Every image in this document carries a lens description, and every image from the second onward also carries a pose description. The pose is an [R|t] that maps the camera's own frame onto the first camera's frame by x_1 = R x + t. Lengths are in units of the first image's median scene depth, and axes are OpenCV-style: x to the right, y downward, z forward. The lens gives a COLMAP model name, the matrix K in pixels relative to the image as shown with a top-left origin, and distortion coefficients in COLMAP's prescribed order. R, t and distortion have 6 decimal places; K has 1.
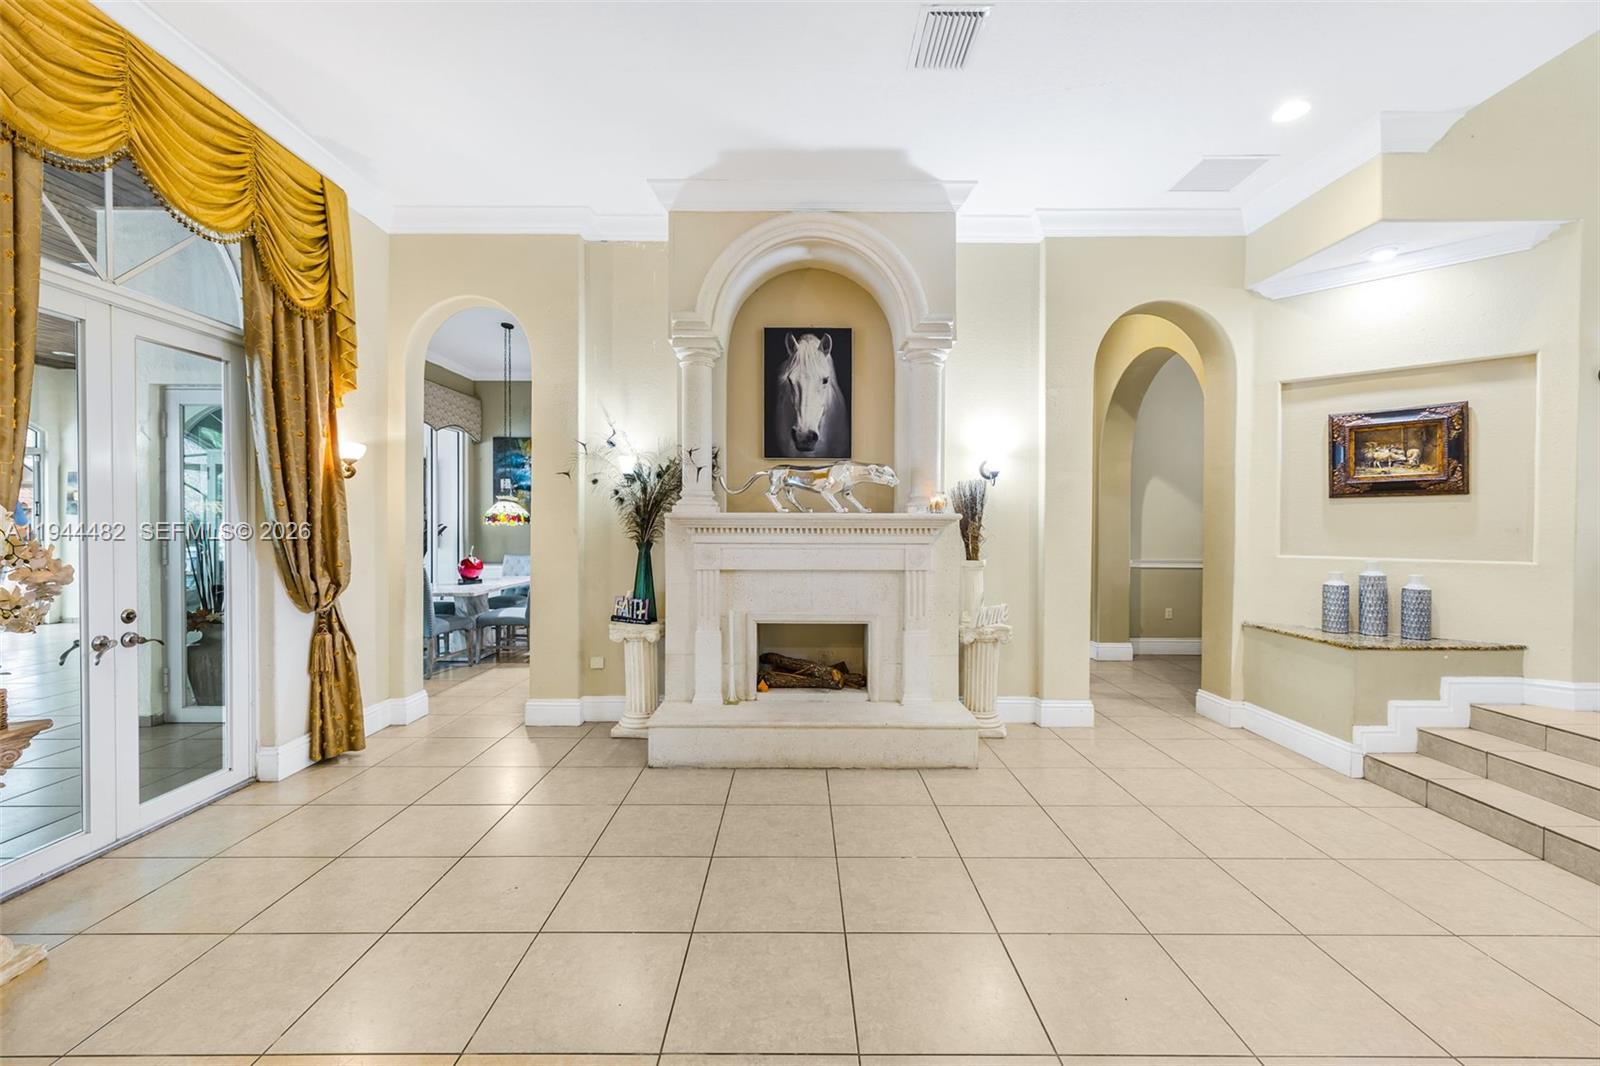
lens RADIAL K [[671.3, 0, 796.0], [0, 671.3, 529.2], [0, 0, 1]] dist [0.003538, 0.000172]
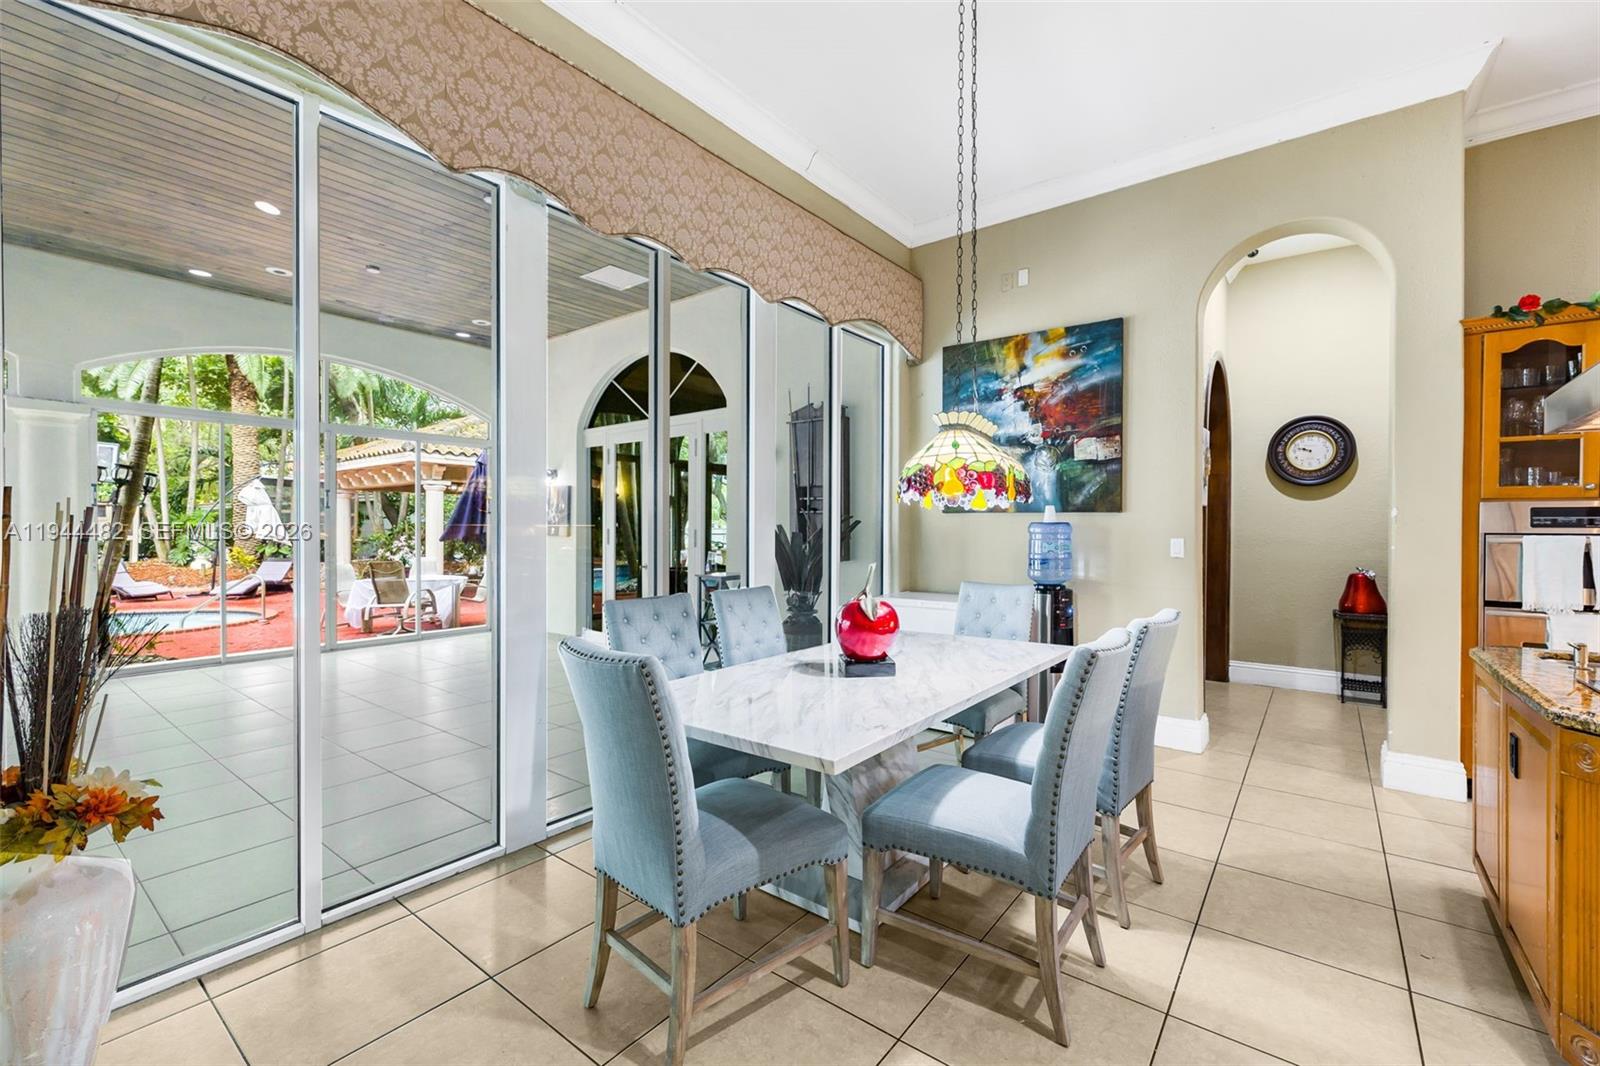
lens RADIAL K [[671.3, 0, 803.4], [0, 671.3, 528.1], [0, 0, 1]] dist [0.003538, 0.000172]
pose [[0.795319, 0.001421, -0.606190, -0.489127], [-0.007341, 0.999946, -0.007287, 0.013960], [0.606147, 0.010246, 0.795287, 1.153046]]
